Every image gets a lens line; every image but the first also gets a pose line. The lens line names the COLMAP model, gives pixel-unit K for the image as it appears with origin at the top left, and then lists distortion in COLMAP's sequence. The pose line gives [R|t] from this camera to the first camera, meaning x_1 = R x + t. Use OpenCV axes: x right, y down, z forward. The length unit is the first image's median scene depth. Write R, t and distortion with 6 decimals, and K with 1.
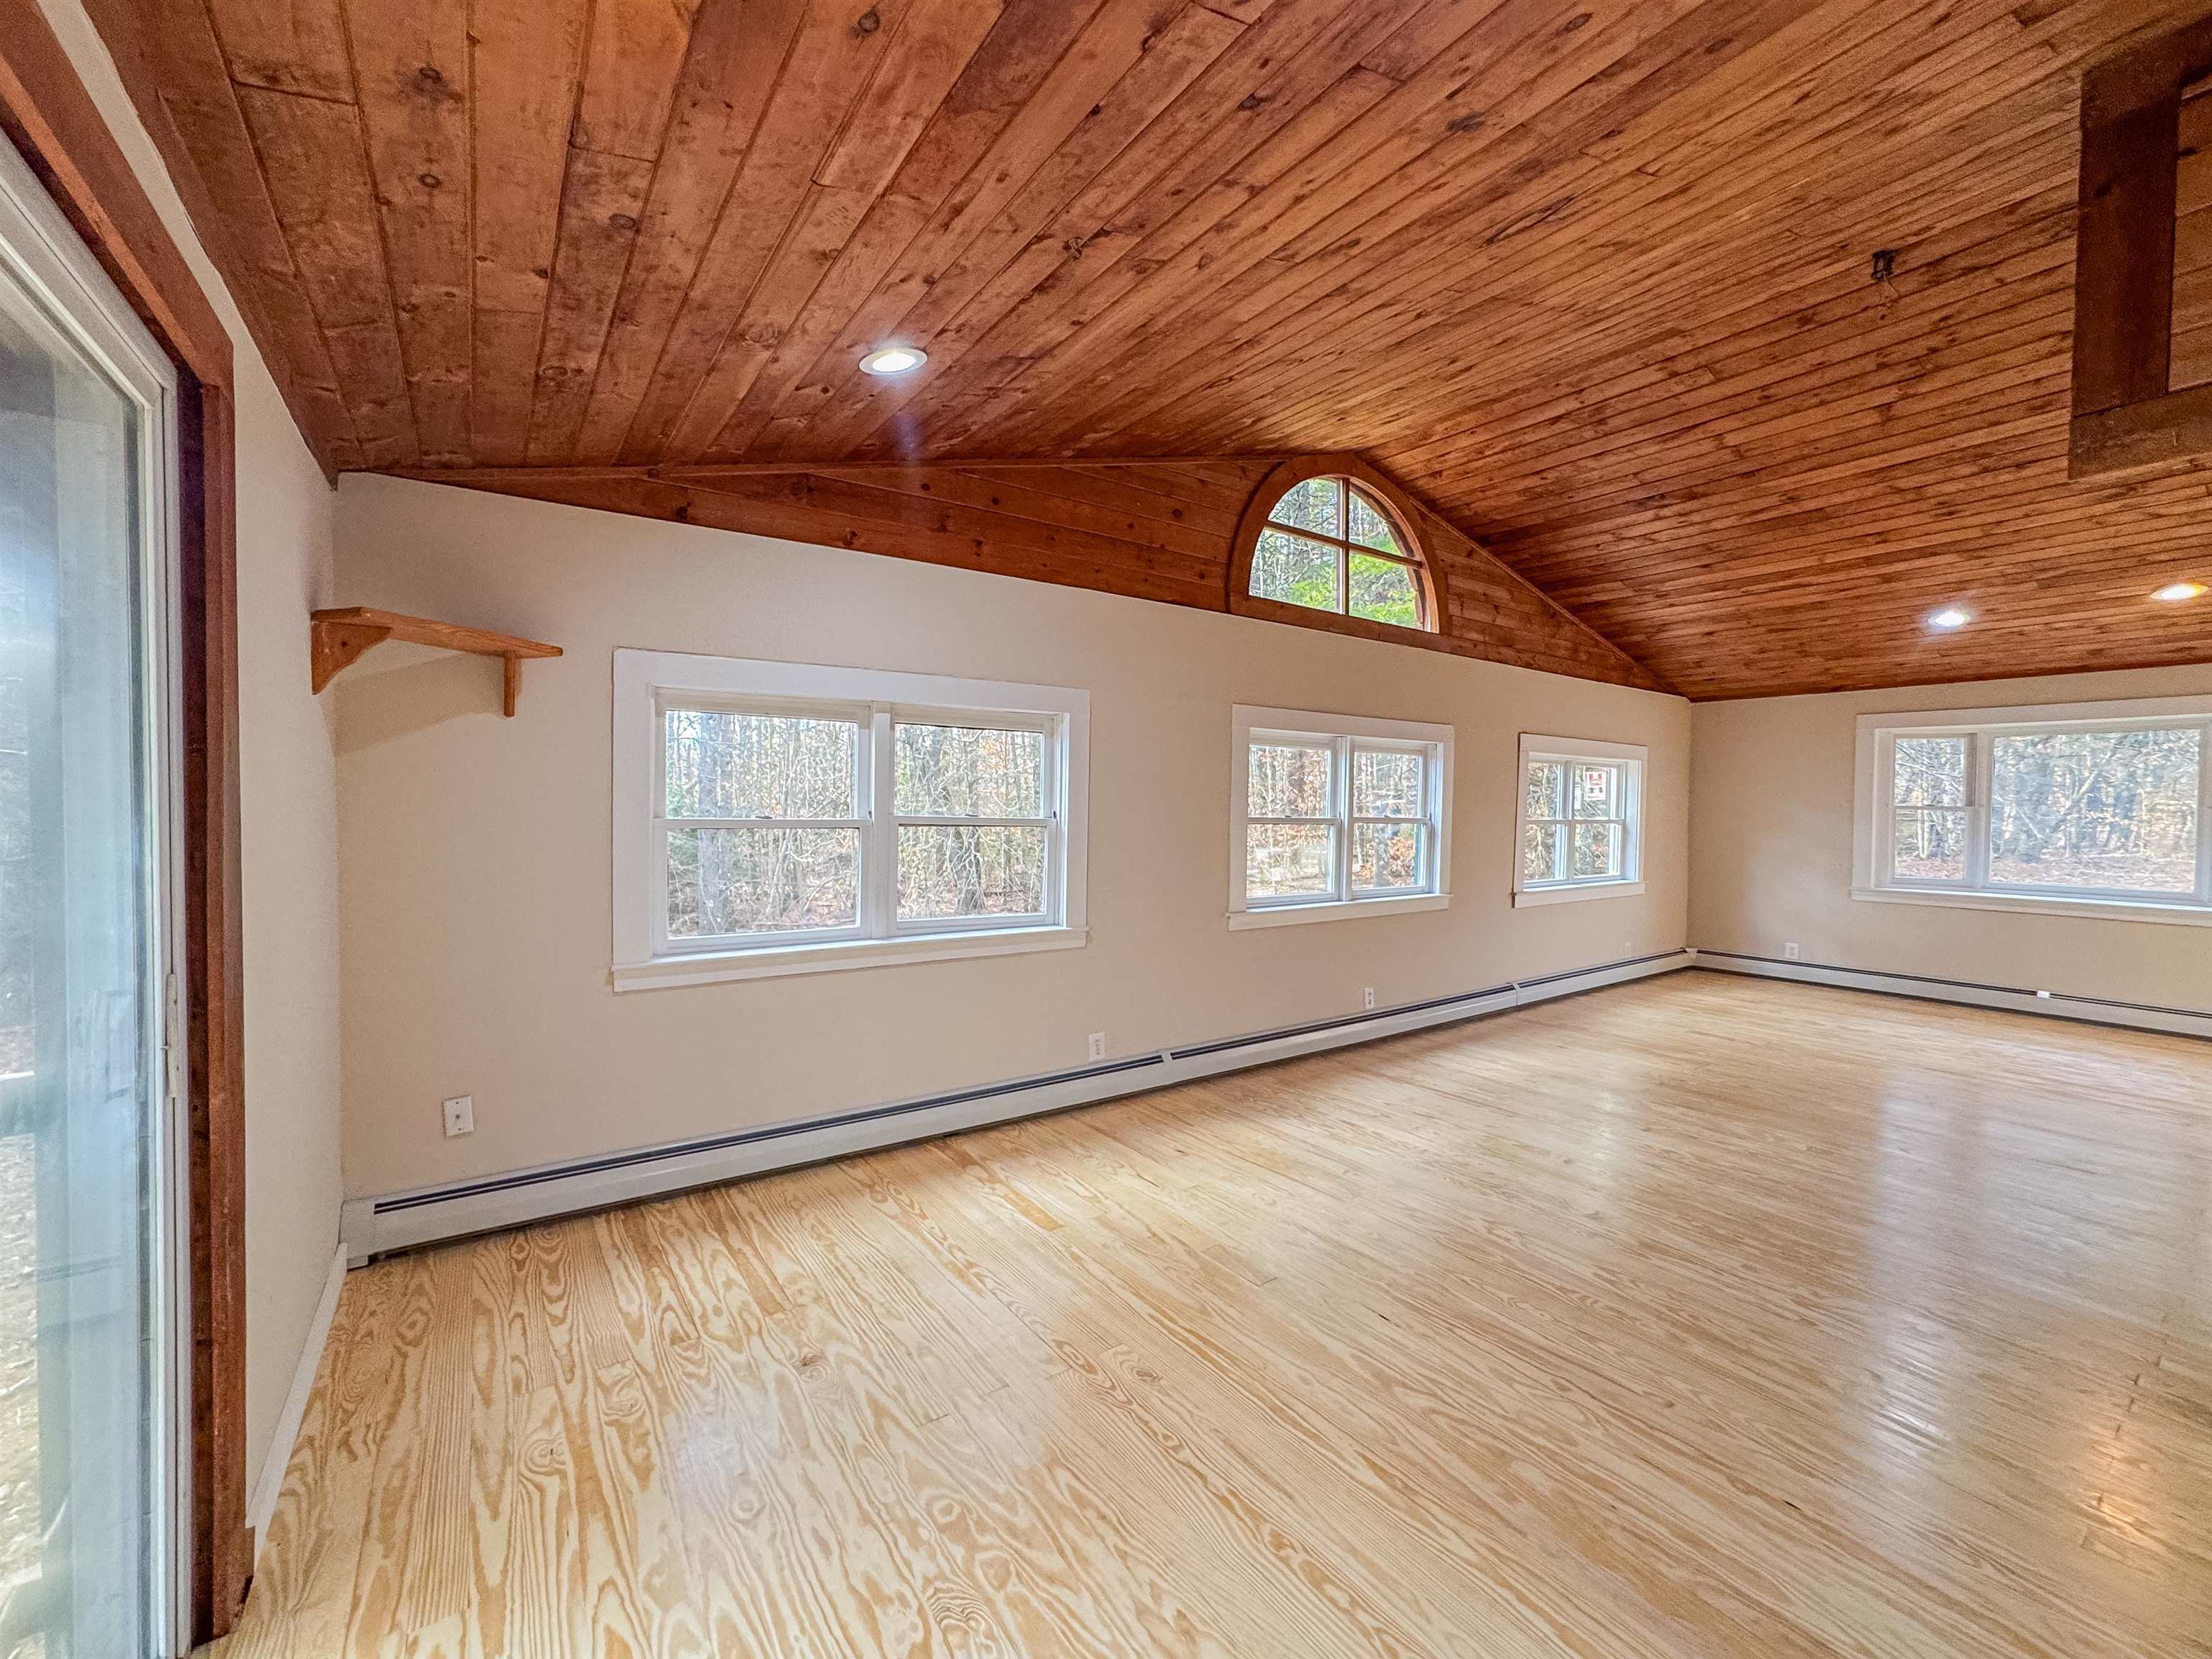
lens RADIAL K [[896.6, 0, 1107.3], [0, 896.6, 824.1], [0, 0, 1]] dist [-0.038320, 0.019476]
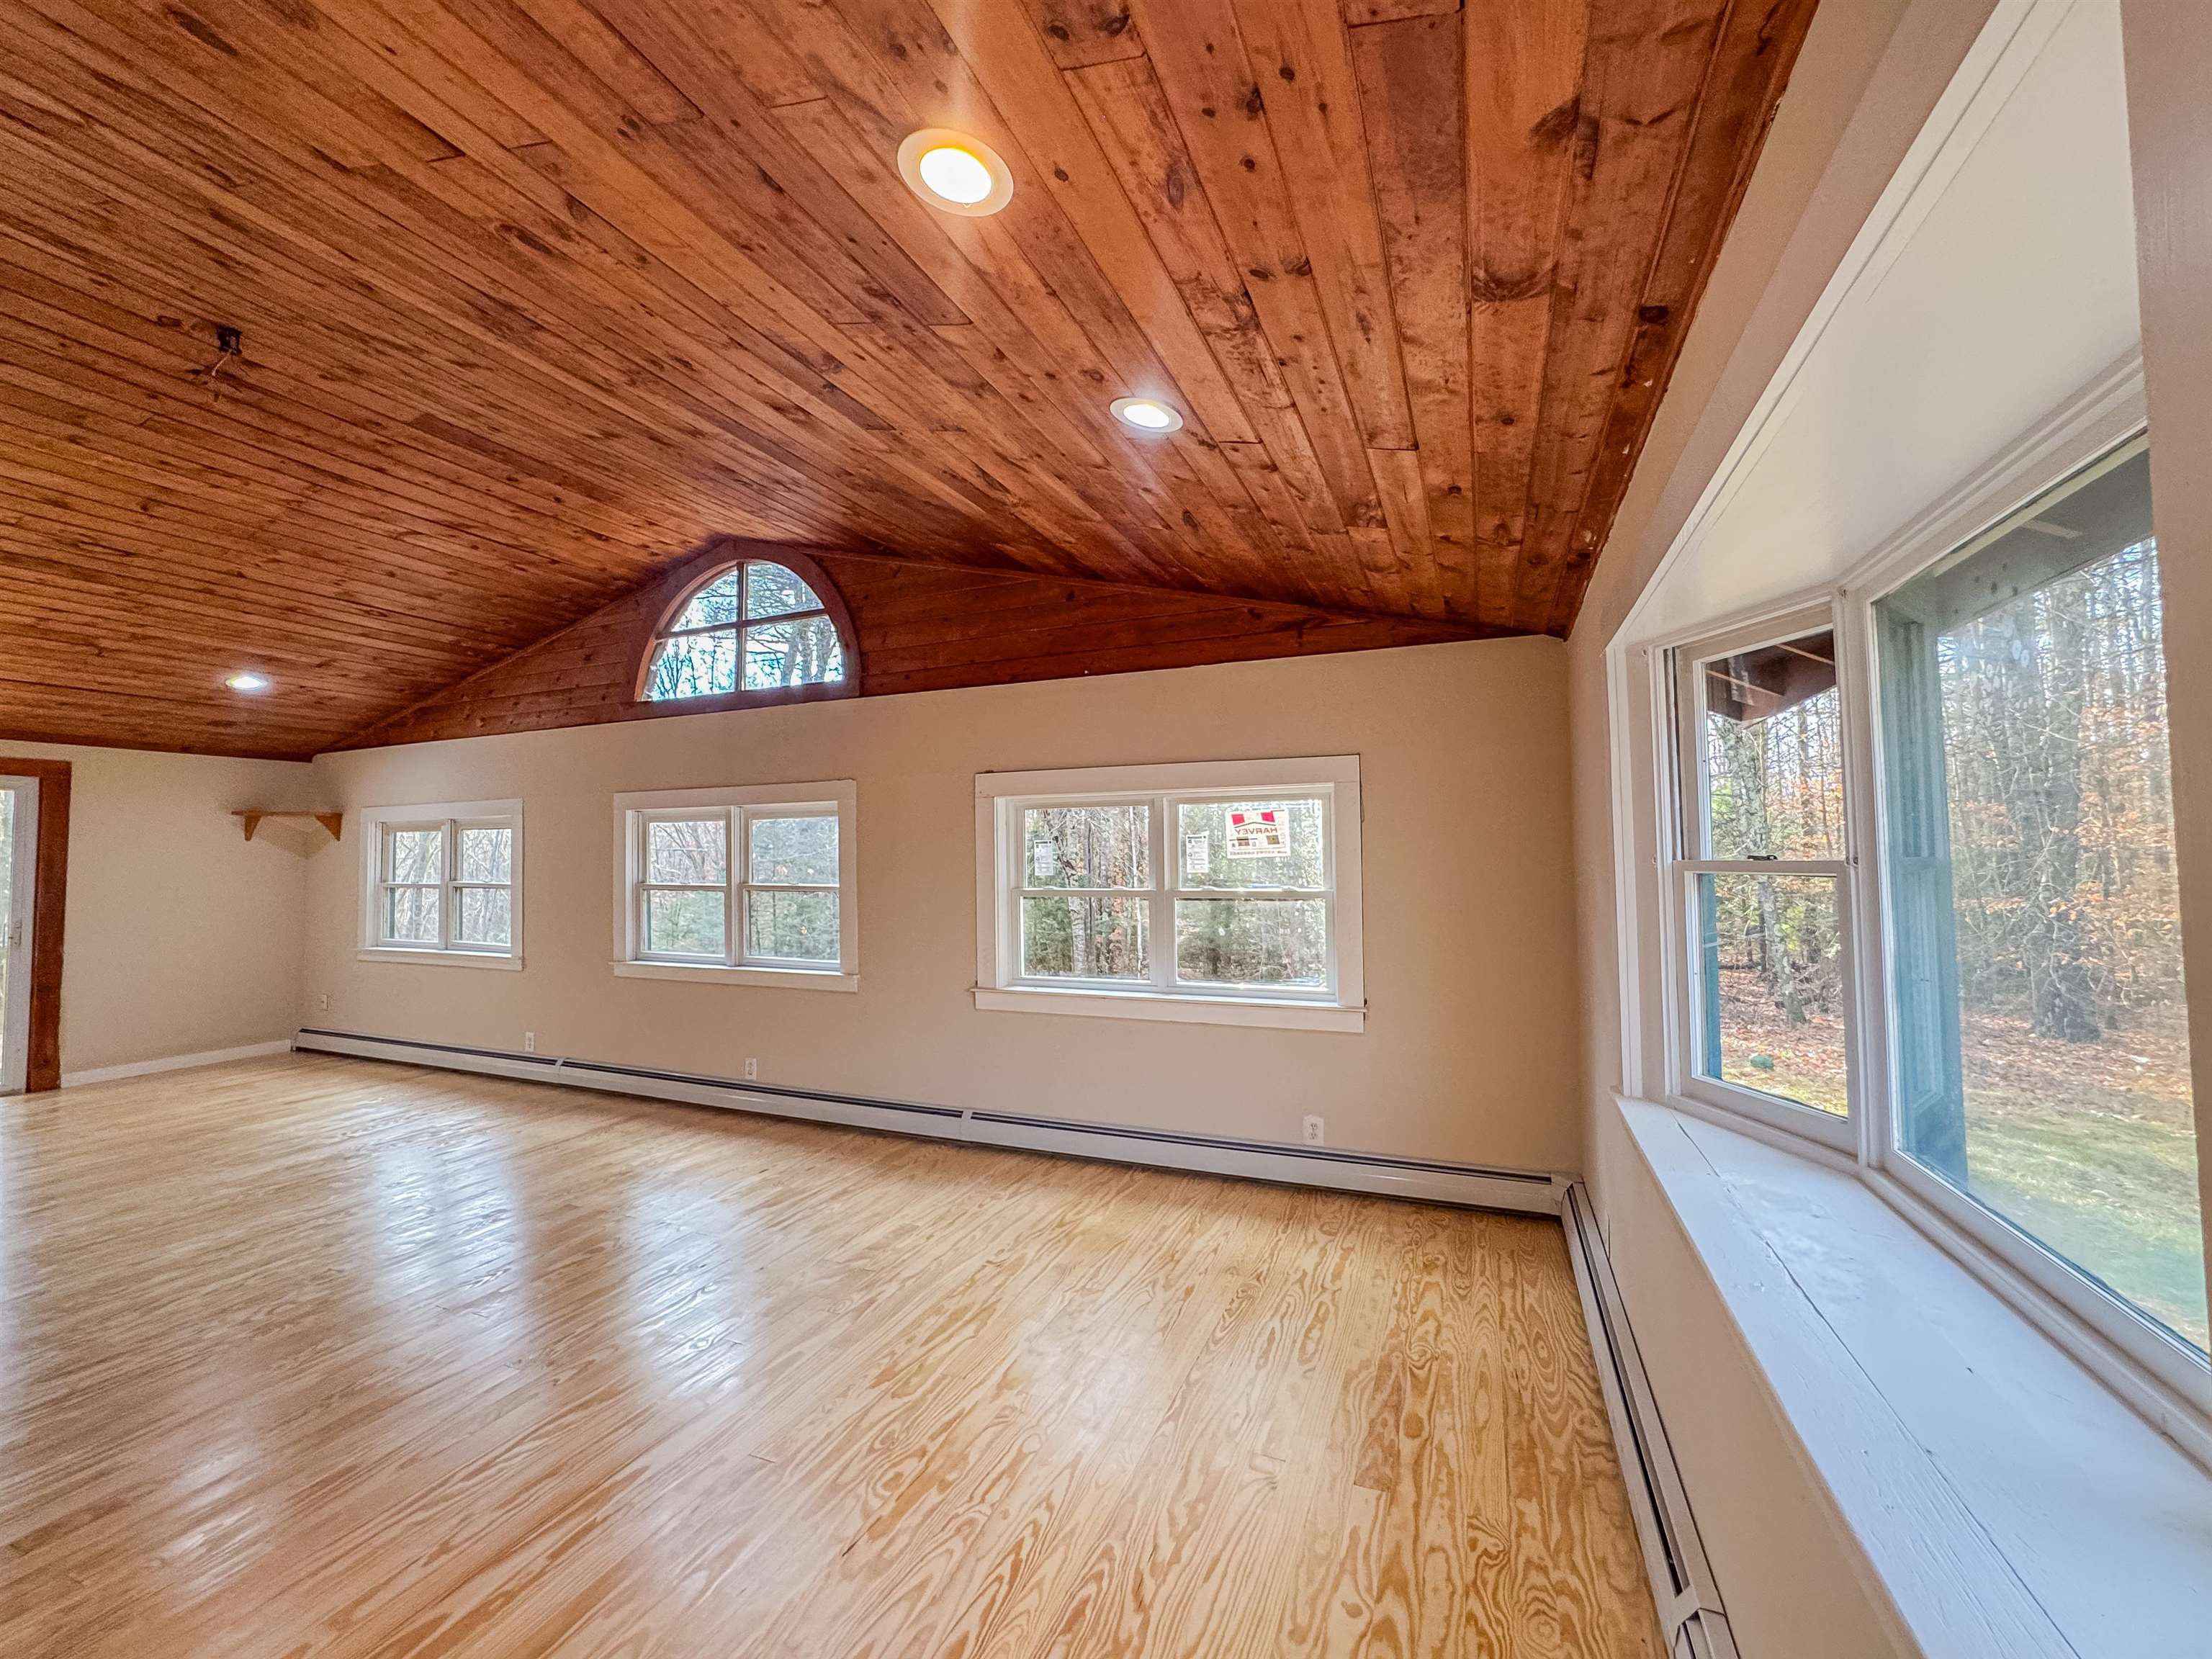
lens RADIAL K [[896.6, 0, 1107.3], [0, 896.6, 824.1], [0, 0, 1]] dist [-0.038320, 0.019476]
pose [[0.532583, -0.053842, -0.844664, 1.462802], [-0.007213, 0.997650, -0.068142, -0.009864], [0.846347, 0.042384, 0.530943, 0.871686]]
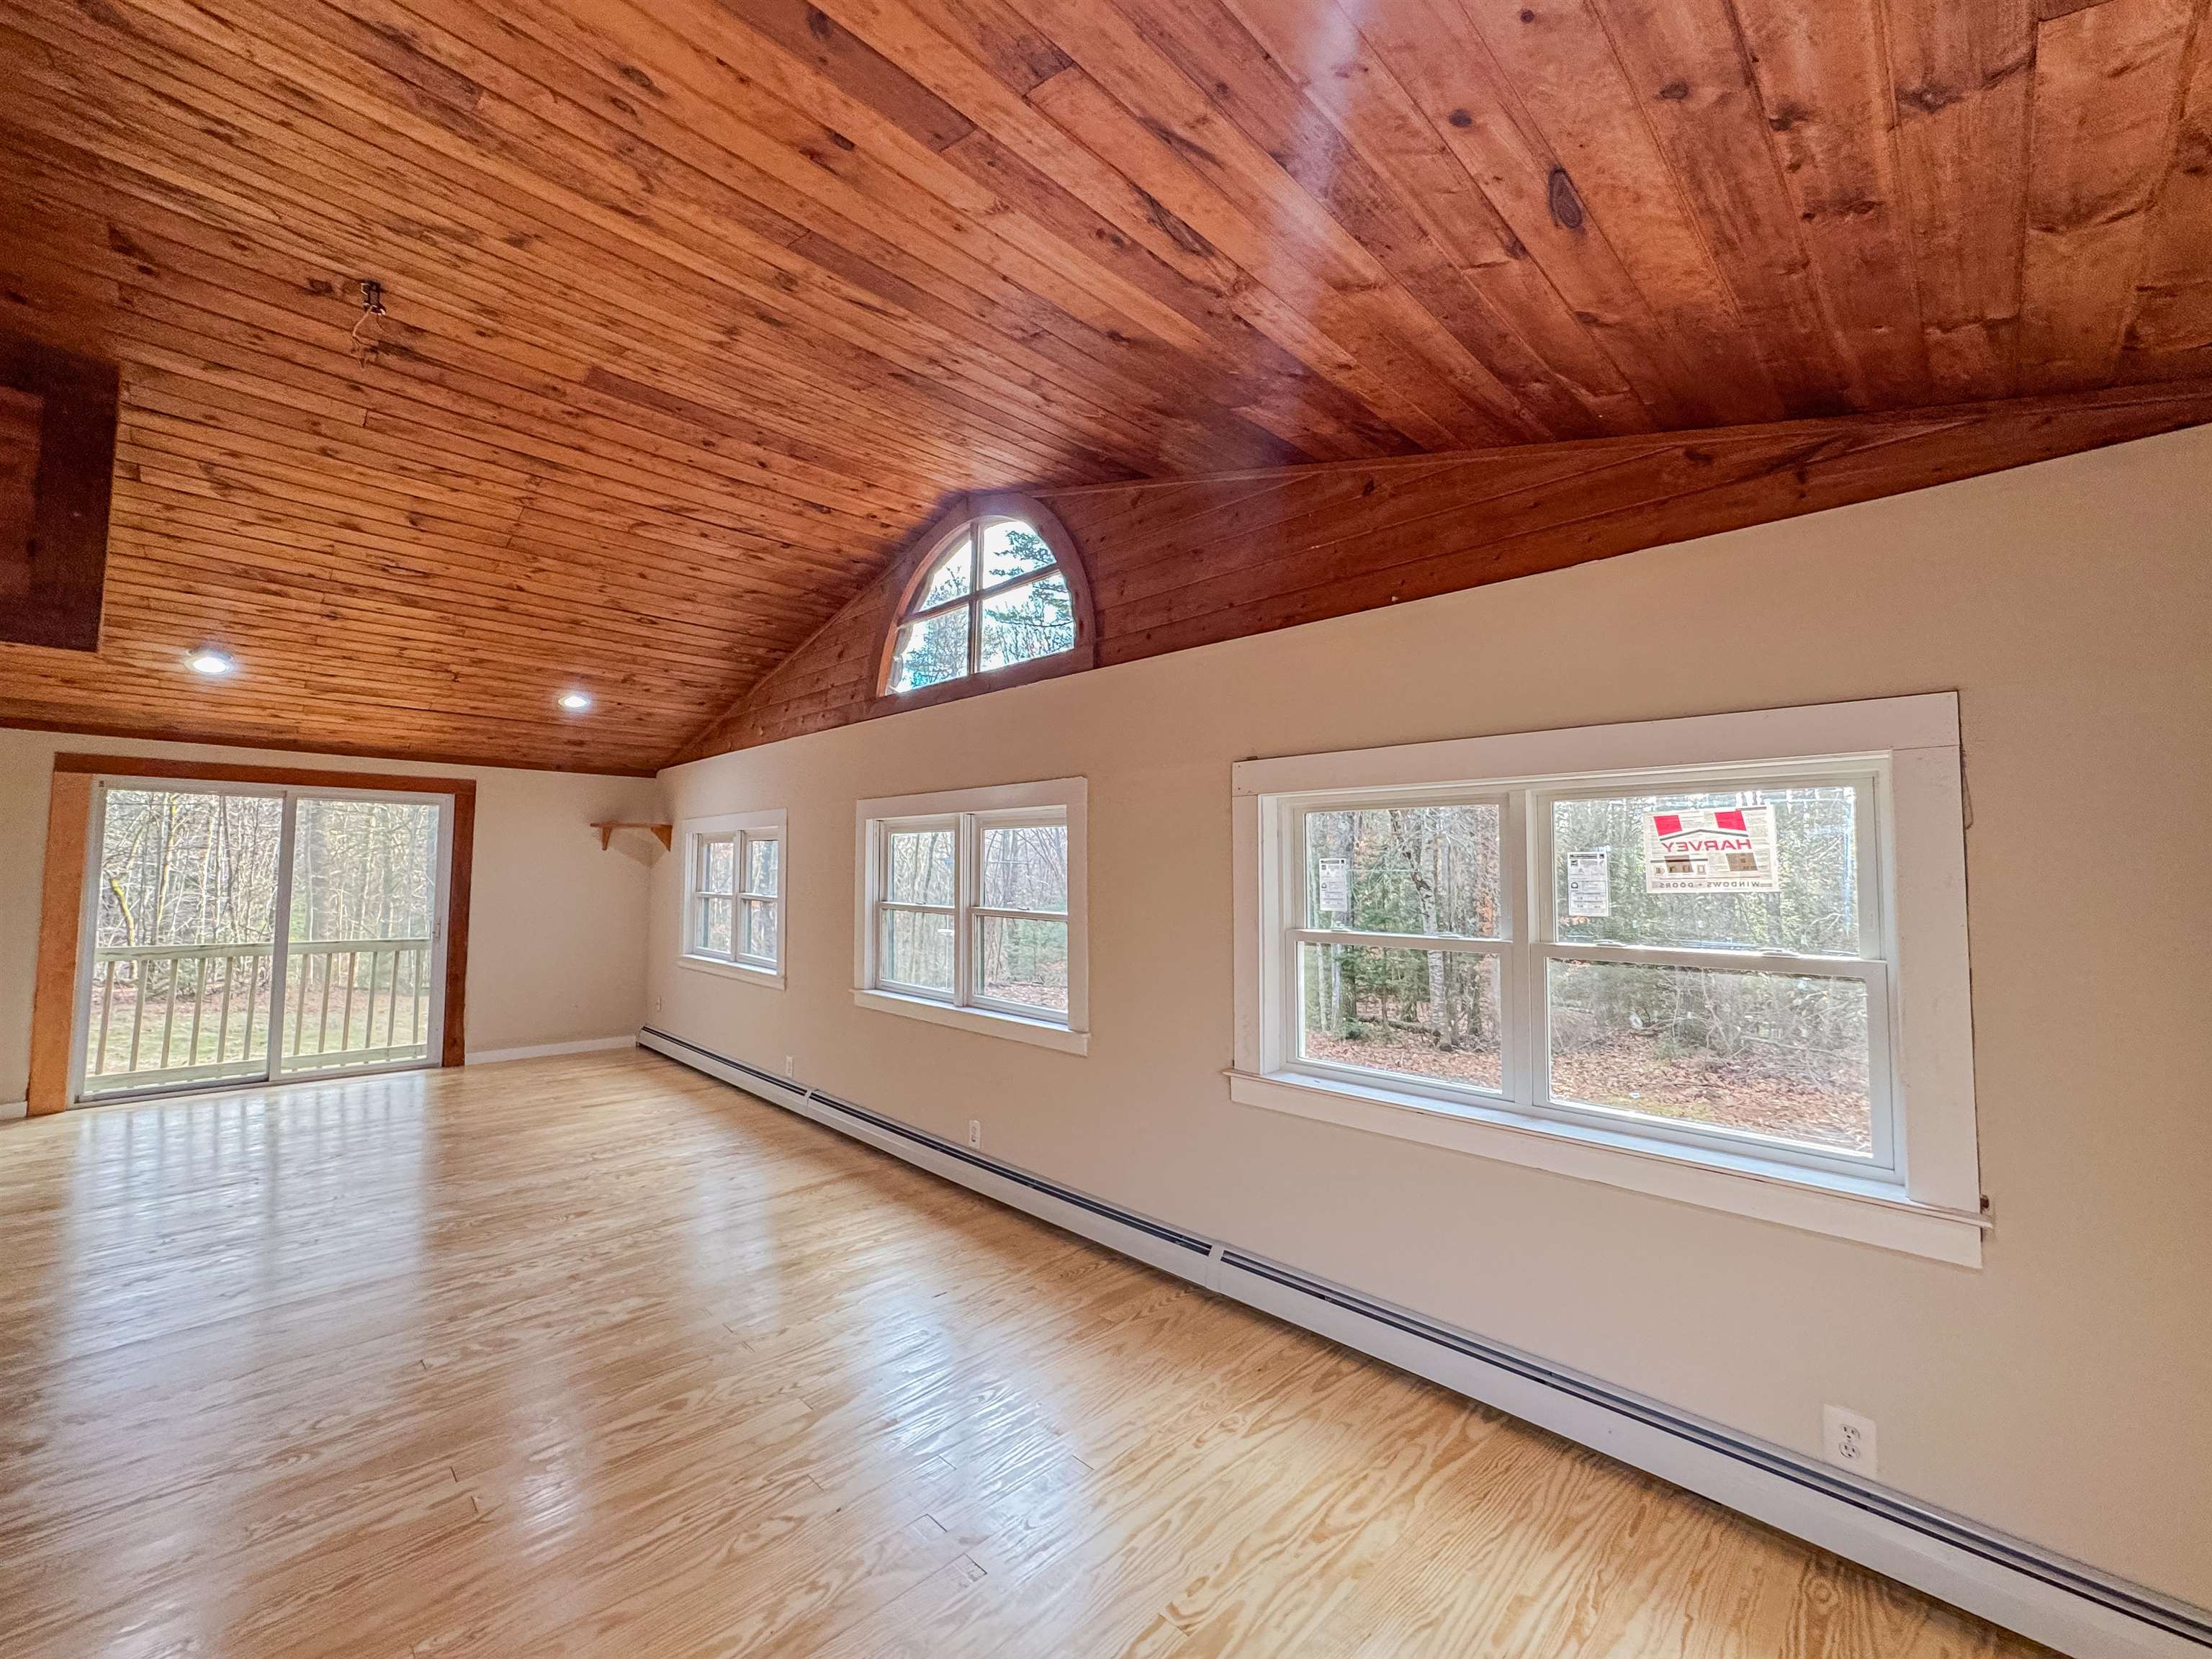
lens RADIAL K [[896.6, 0, 1107.3], [0, 896.6, 824.1], [0, 0, 1]] dist [-0.038320, 0.019476]
pose [[0.167251, -0.068968, -0.983499, 1.220560], [-0.034792, 0.996516, -0.075797, -0.027723], [0.985300, 0.046895, 0.164268, 1.059007]]
